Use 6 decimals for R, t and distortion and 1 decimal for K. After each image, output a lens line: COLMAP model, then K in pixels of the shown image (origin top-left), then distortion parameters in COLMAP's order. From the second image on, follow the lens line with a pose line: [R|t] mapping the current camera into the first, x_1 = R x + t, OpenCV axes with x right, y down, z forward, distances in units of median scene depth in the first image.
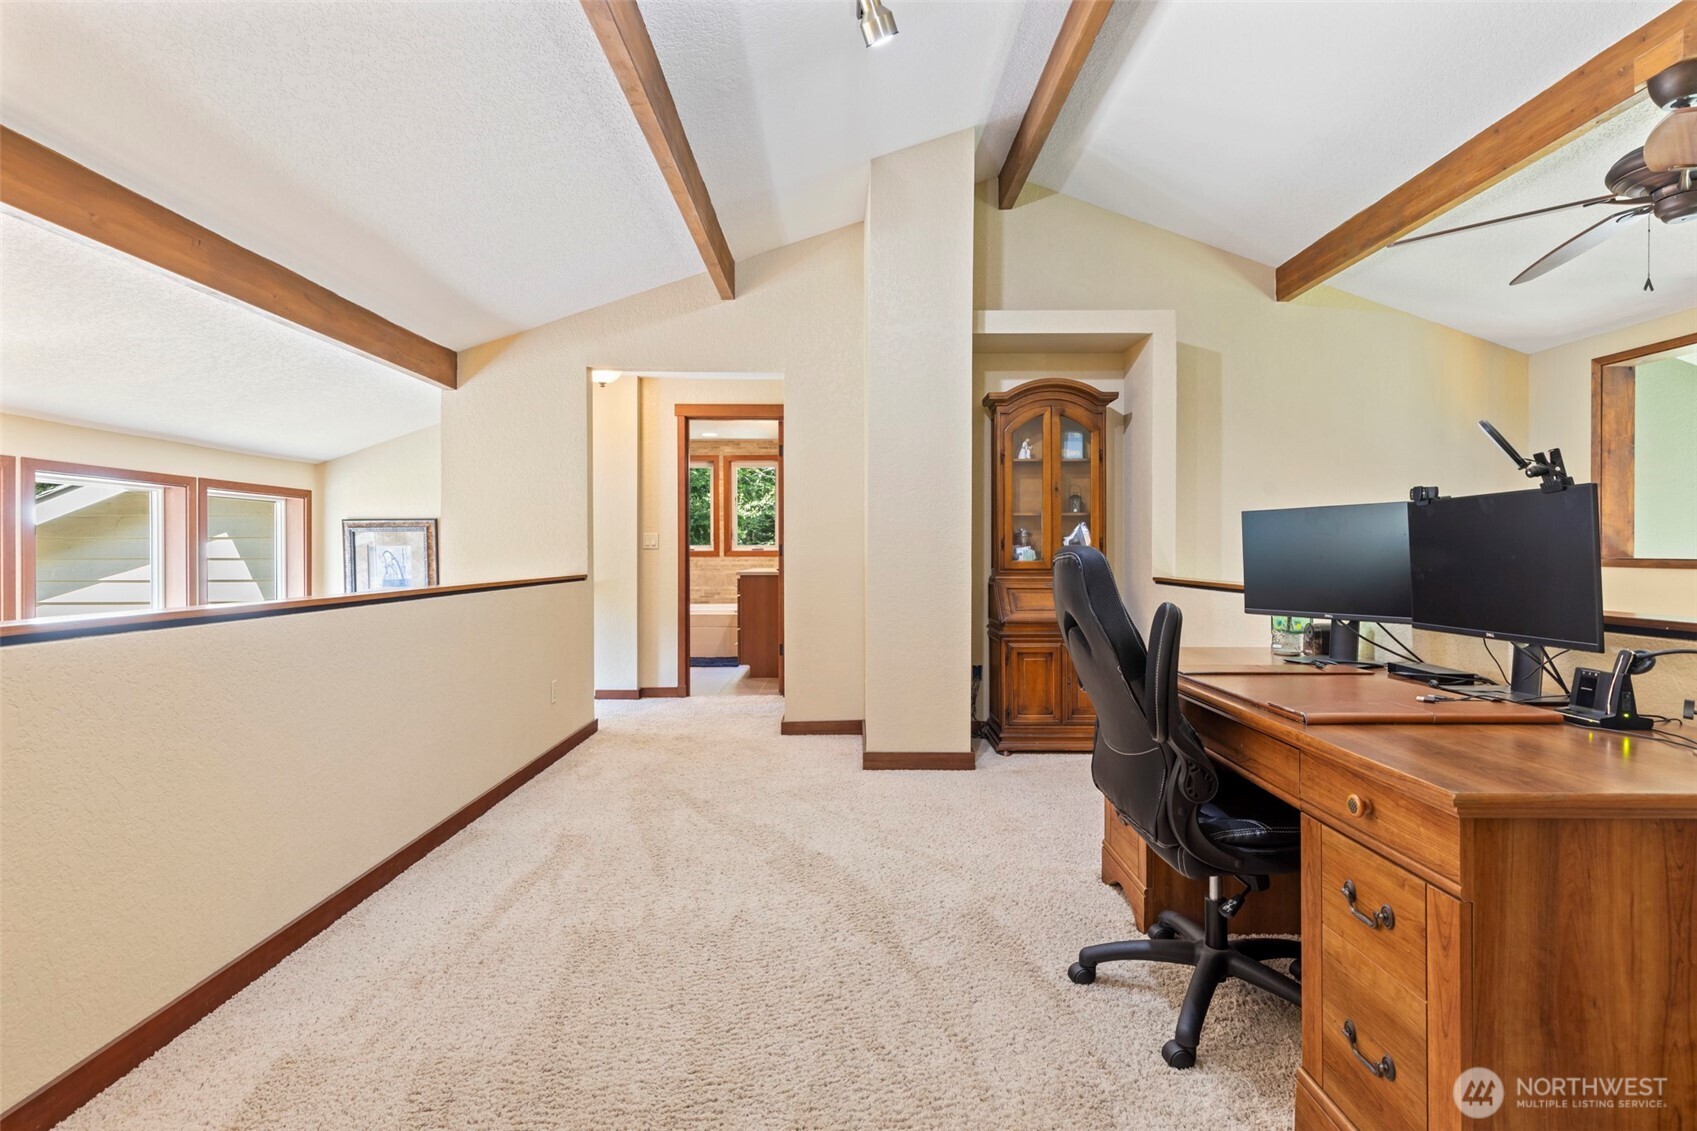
lens RADIAL K [[812.2, 0, 849.9], [0, 812.2, 550.8], [0, 0, 1]] dist [-0.000410, -0.000220]
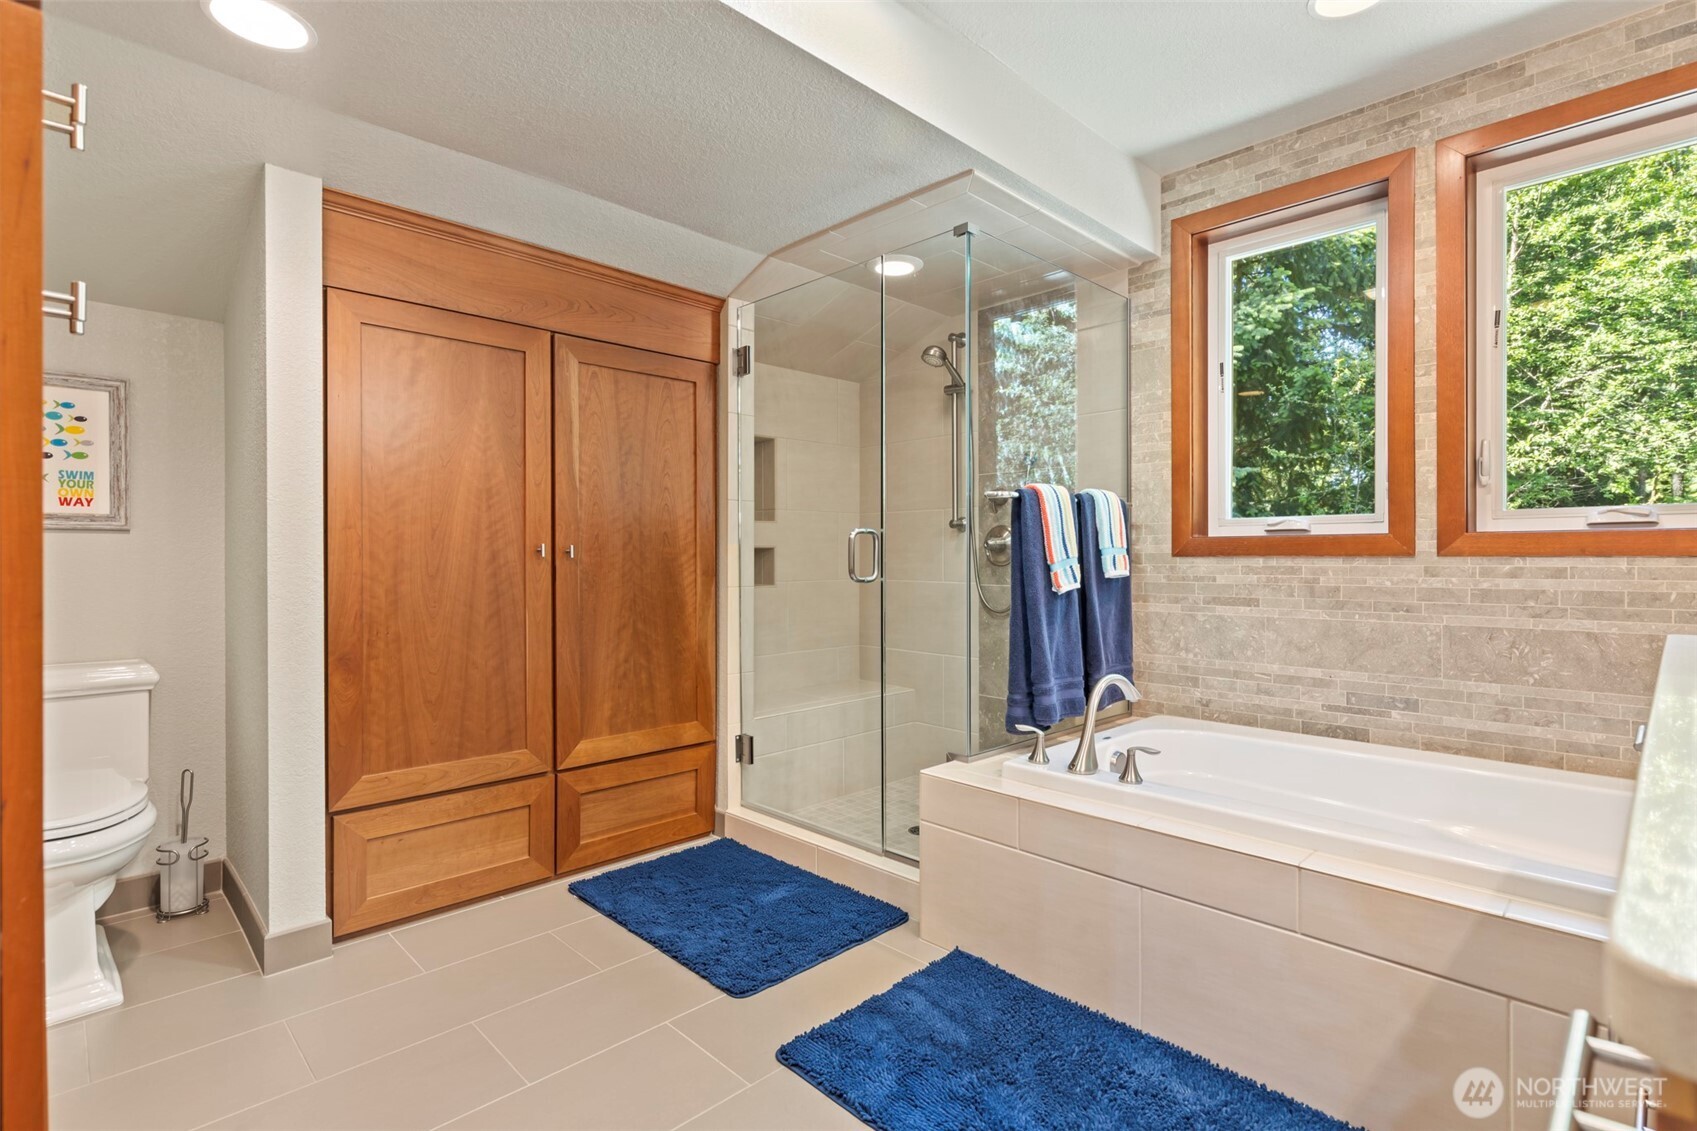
lens RADIAL K [[817.4, 0, 874.3], [0, 817.4, 561.9], [0, 0, 1]] dist [-0.001404, -0.000220]
pose [[0.711054, 0.000121, -0.703138, -0.102060], [0.000032, 1.000000, 0.000205, 0.008759], [0.703138, -0.000169, 0.711054, 0.703624]]
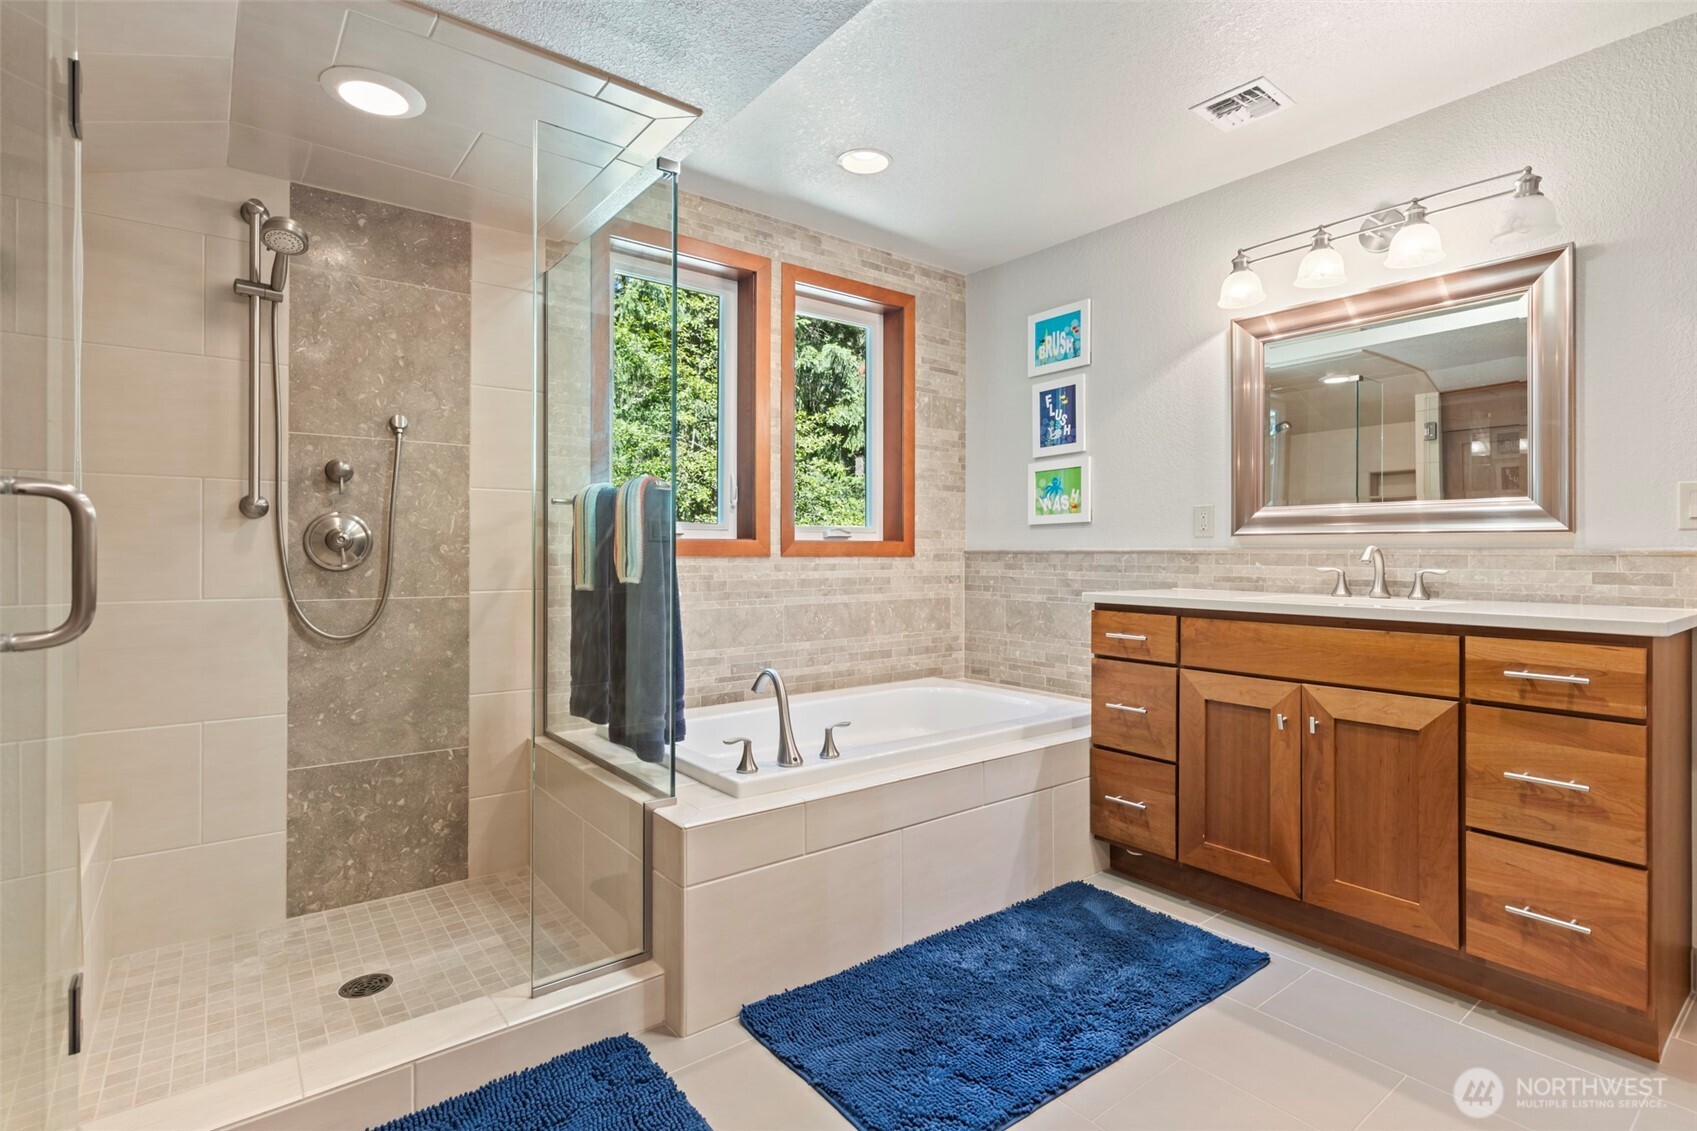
lens RADIAL K [[812.2, 0, 849.9], [0, 812.2, 550.8], [0, 0, 1]] dist [-0.000410, -0.000220]
pose [[0.788625, -0.000988, 0.614874, -0.338722], [0.005171, 0.999974, -0.005024, 0.006594], [-0.614853, 0.007142, 0.788609, 0.708888]]
